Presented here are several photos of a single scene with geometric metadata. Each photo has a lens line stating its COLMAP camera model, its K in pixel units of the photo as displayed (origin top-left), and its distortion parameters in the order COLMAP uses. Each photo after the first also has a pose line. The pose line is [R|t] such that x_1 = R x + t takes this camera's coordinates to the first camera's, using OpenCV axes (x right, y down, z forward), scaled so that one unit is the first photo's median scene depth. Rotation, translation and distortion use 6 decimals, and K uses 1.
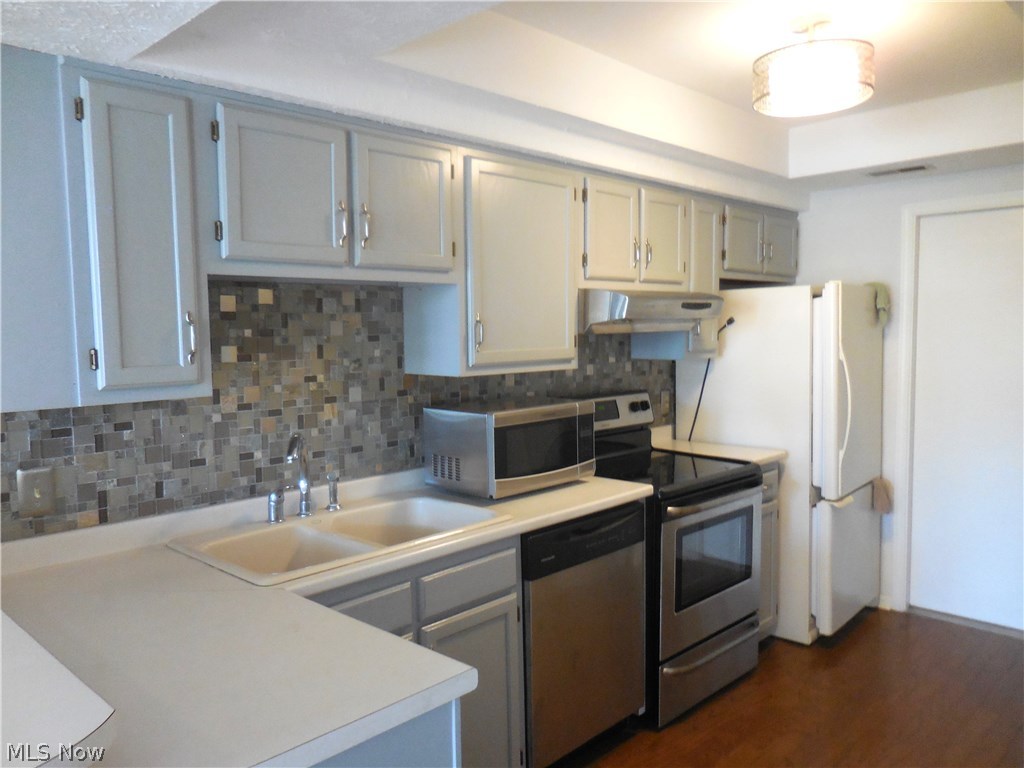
lens RADIAL K [[783.9, 0, 513.2], [0, 783.9, 383.7], [0, 0, 1]] dist [0.002466, 0.013635]
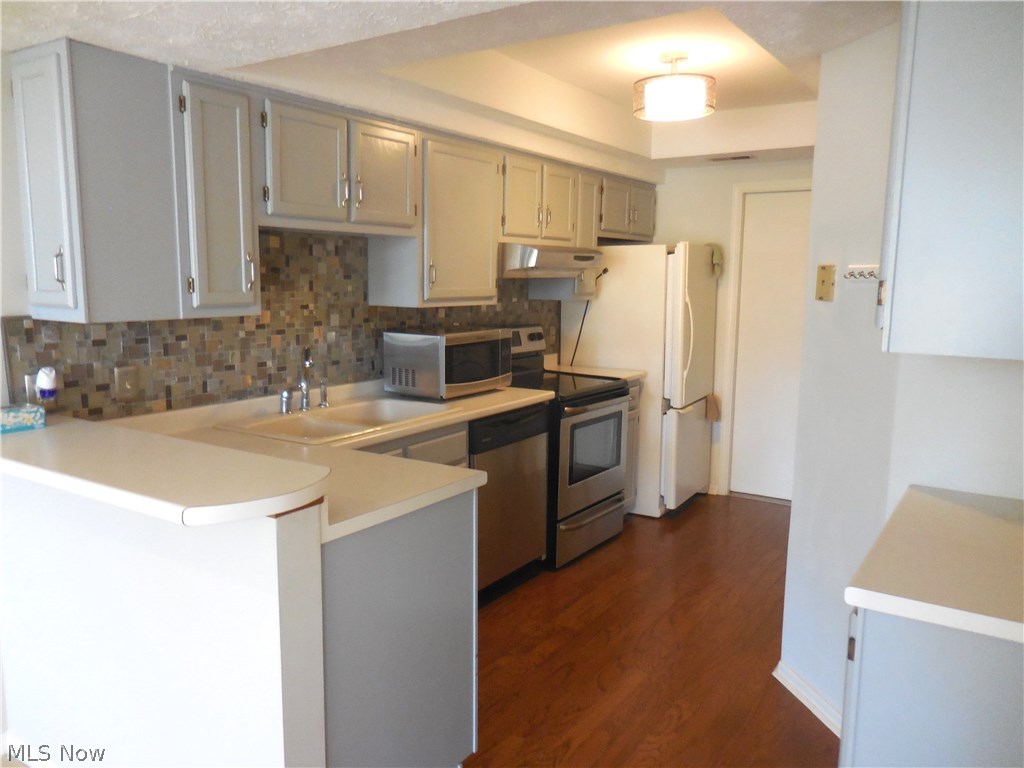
lens RADIAL K [[783.9, 0, 511.7], [0, 783.9, 384.5], [0, 0, 1]] dist [0.002466, 0.013635]
pose [[0.982714, -0.003303, 0.185100, -0.146712], [-0.008621, 0.997940, 0.063577, 0.033273], [-0.184929, -0.064073, 0.980661, -0.314015]]
